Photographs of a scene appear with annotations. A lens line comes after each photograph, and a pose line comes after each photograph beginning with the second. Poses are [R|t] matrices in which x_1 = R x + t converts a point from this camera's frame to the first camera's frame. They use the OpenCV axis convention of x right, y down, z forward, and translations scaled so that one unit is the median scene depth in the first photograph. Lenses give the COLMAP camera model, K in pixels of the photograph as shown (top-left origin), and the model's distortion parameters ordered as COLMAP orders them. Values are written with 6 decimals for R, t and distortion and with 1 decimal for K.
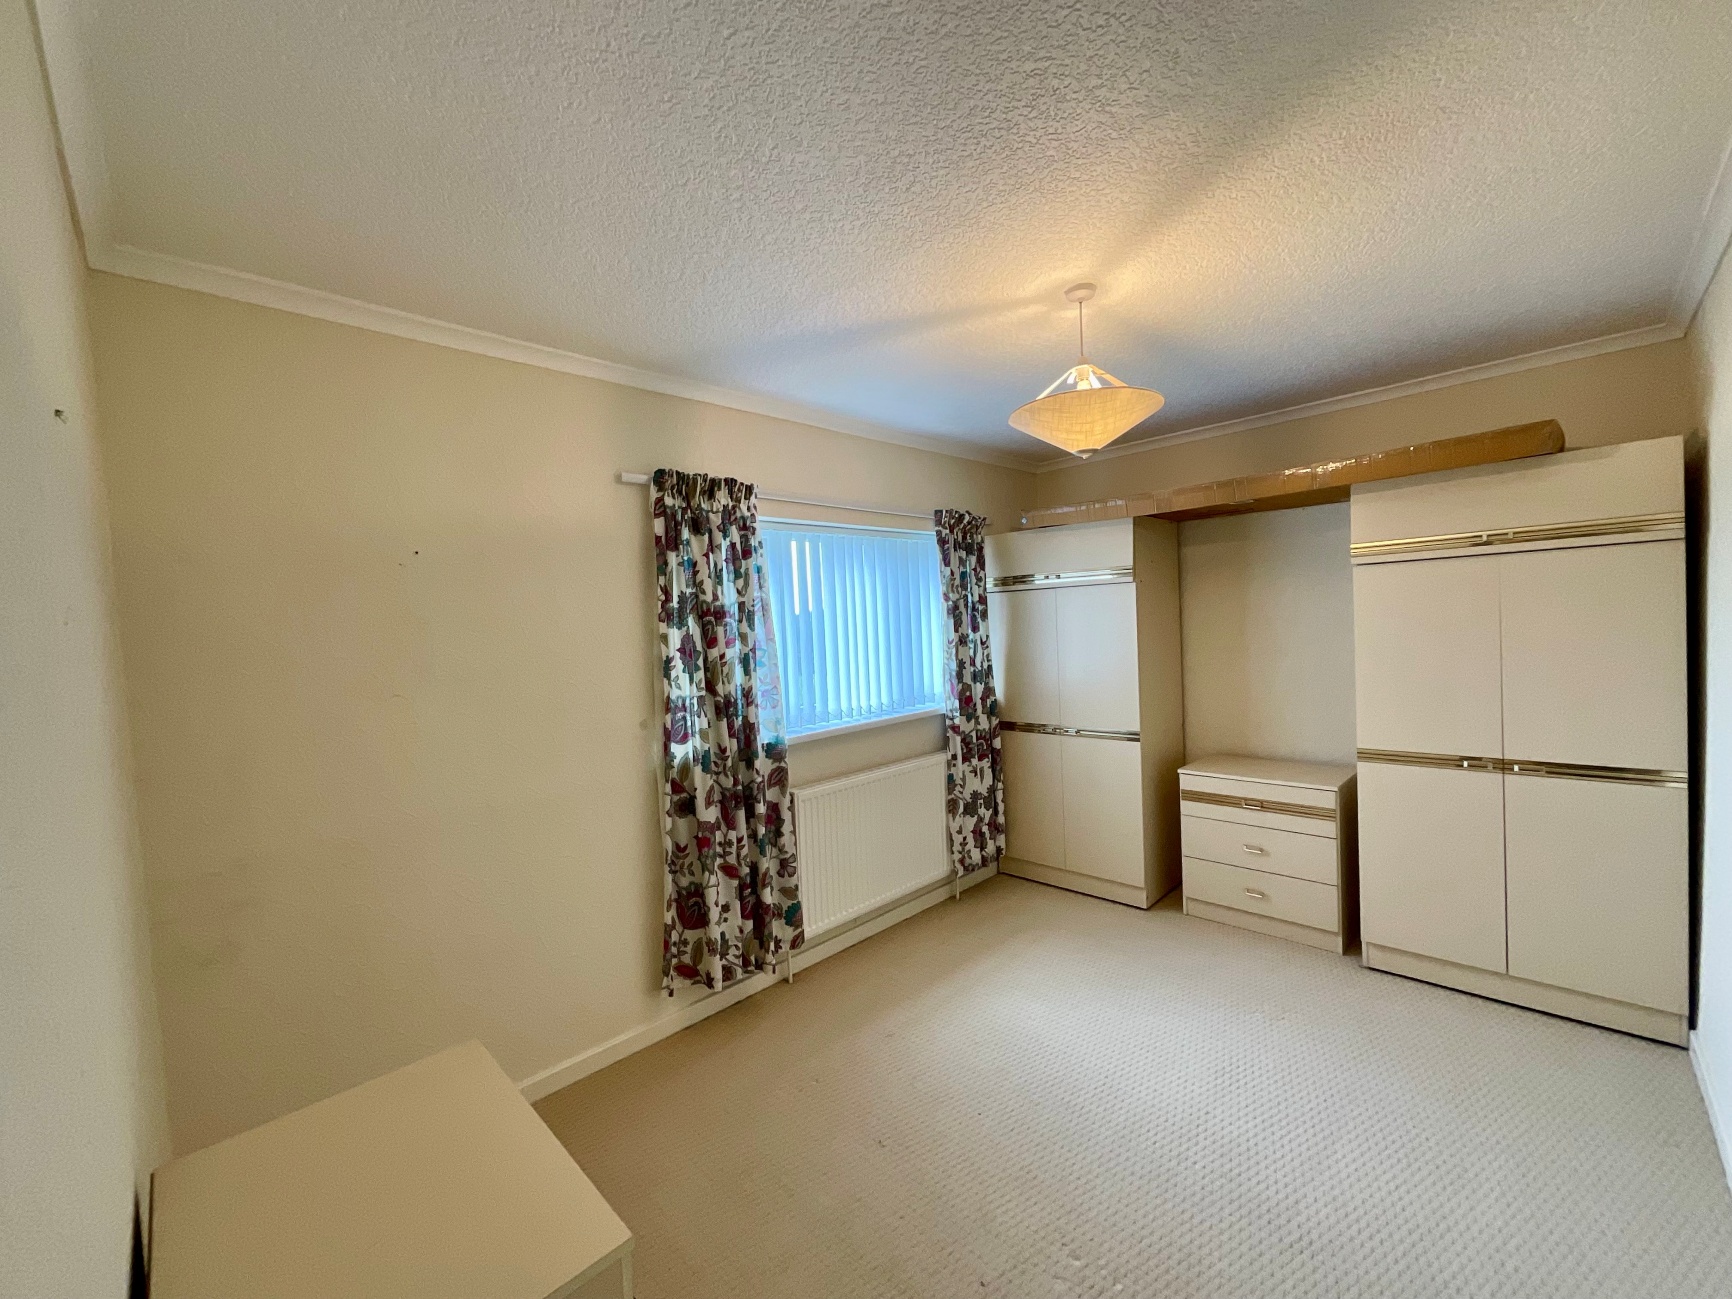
lens RADIAL K [[697.3, 0, 863.3], [0, 697.3, 648.2], [0, 0, 1]] dist [-0.002327, -0.000053]
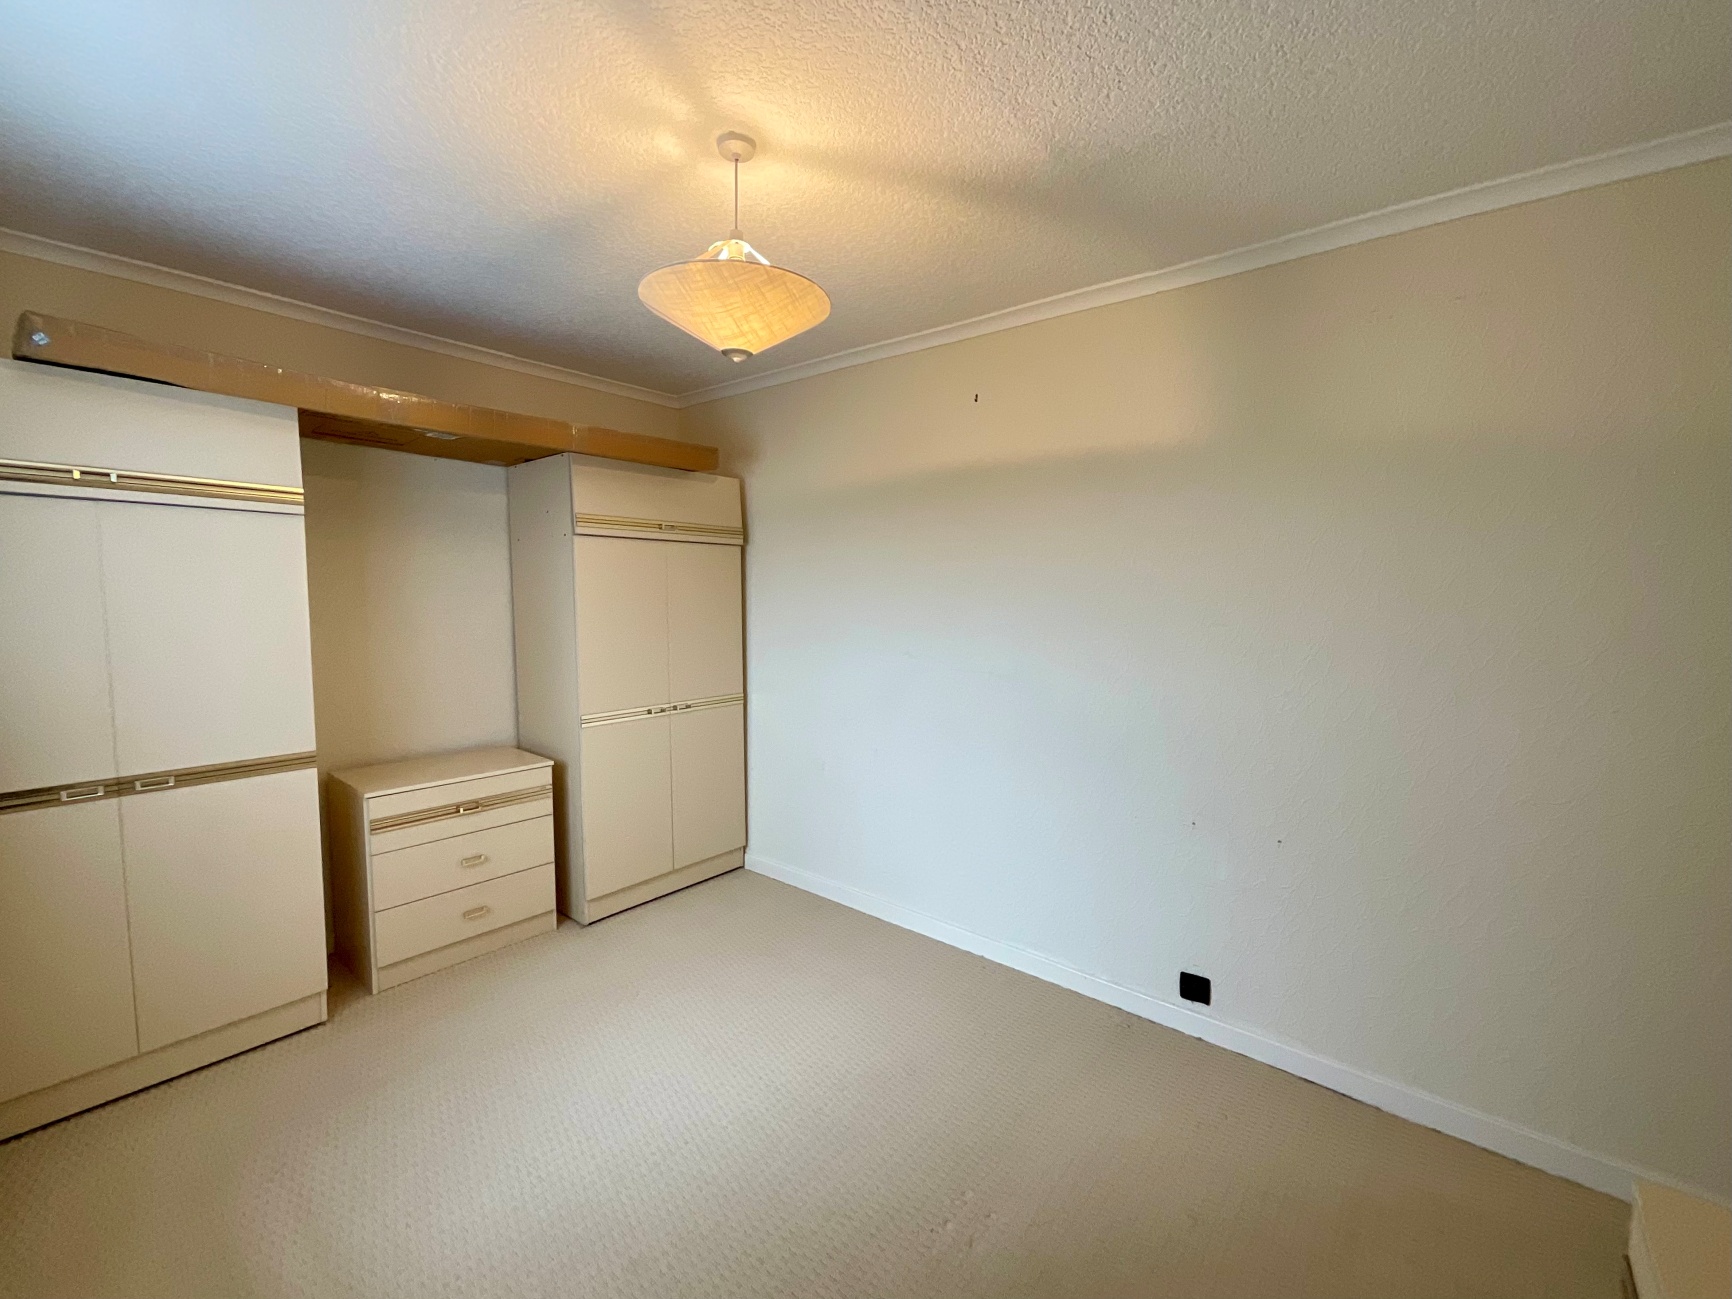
lens RADIAL K [[714.9, 0, 866.0], [0, 714.9, 649.5], [0, 0, 1]] dist [-0.001247, -0.000095]
pose [[-0.091510, -0.024078, 0.995513, -0.356549], [0.038715, 0.998866, 0.027718, 0.031798], [-0.995051, 0.041078, -0.090474, 0.638224]]
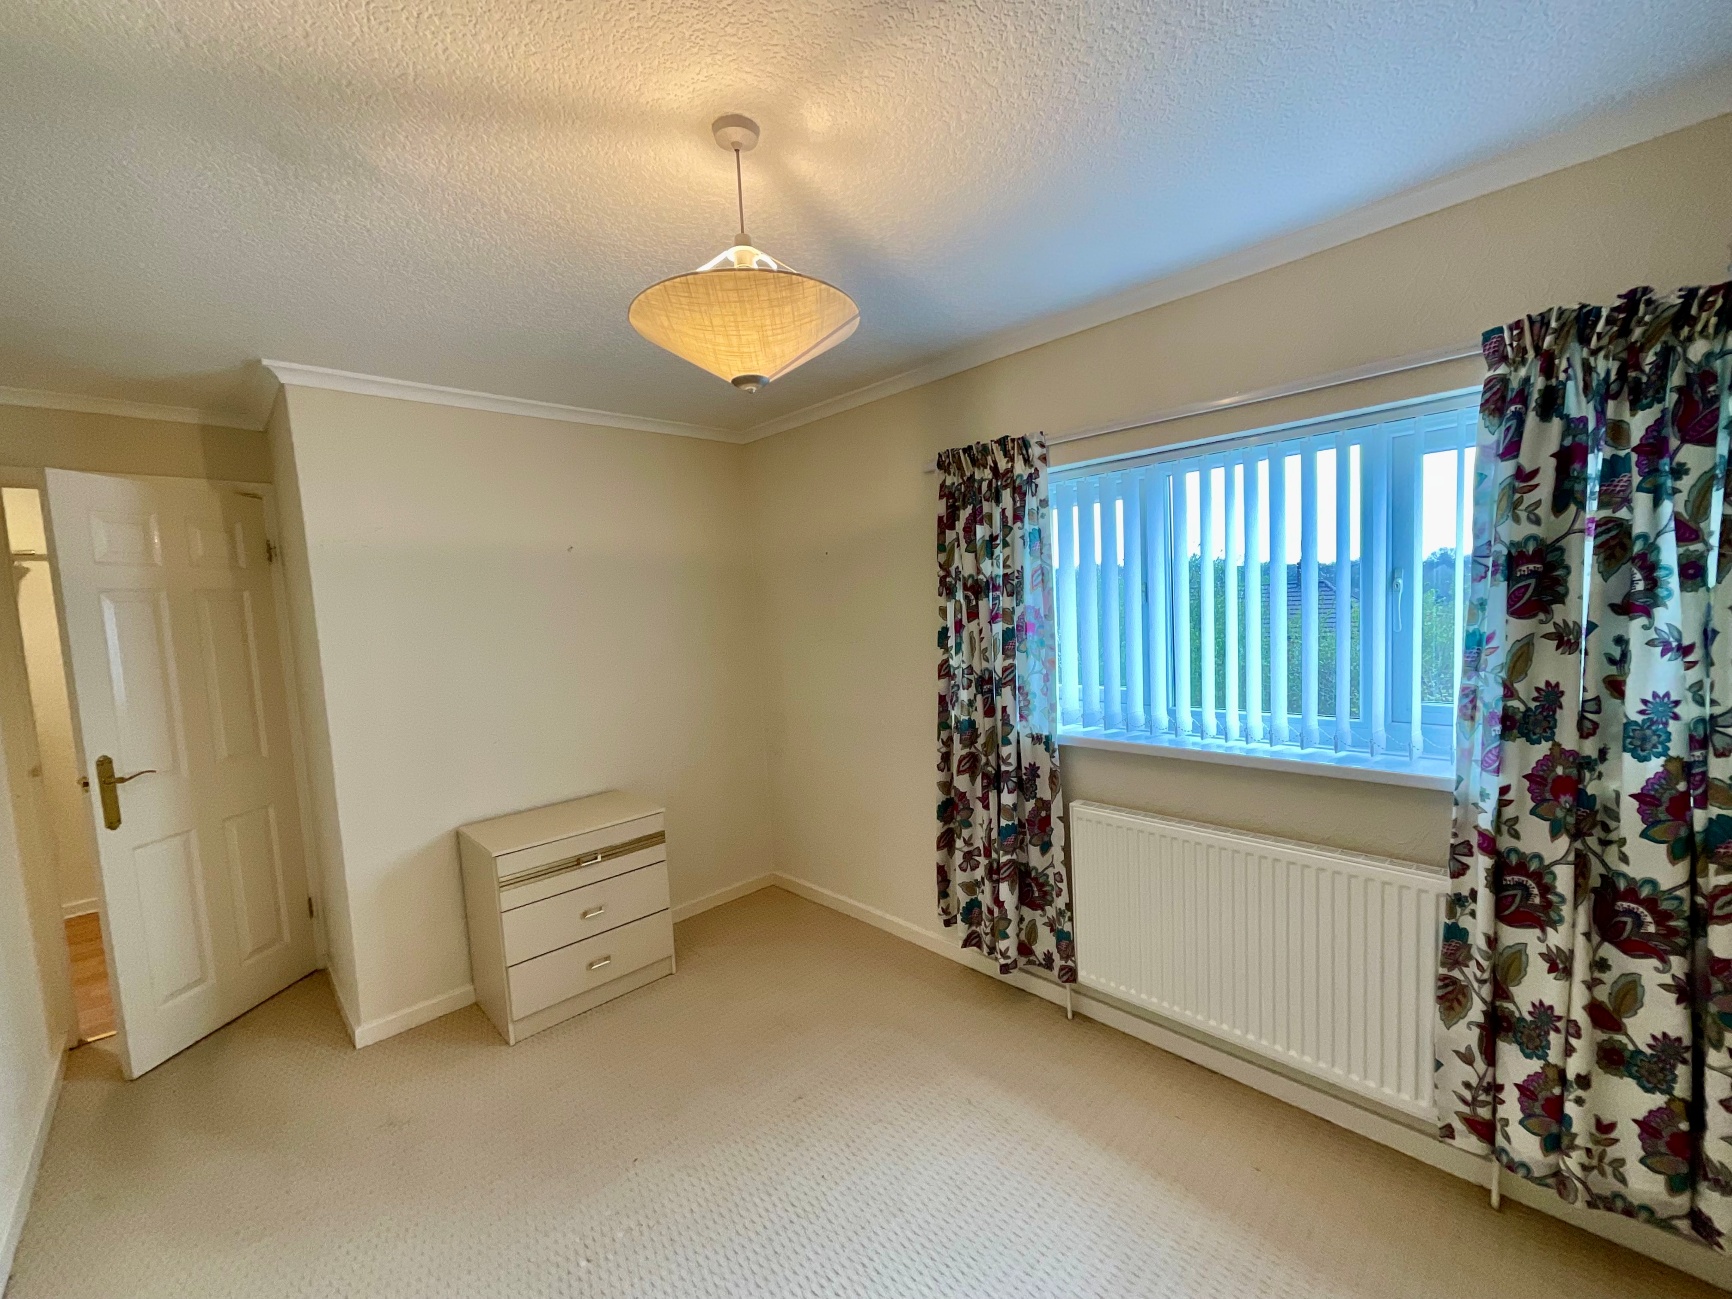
lens RADIAL K [[697.3, 0, 863.3], [0, 697.3, 648.2], [0, 0, 1]] dist [-0.002327, -0.000053]
pose [[-0.014253, 0.119796, -0.992696, 0.681560], [0.016808, 0.992686, 0.119553, -0.074944], [0.999757, -0.014981, -0.016162, 0.753358]]
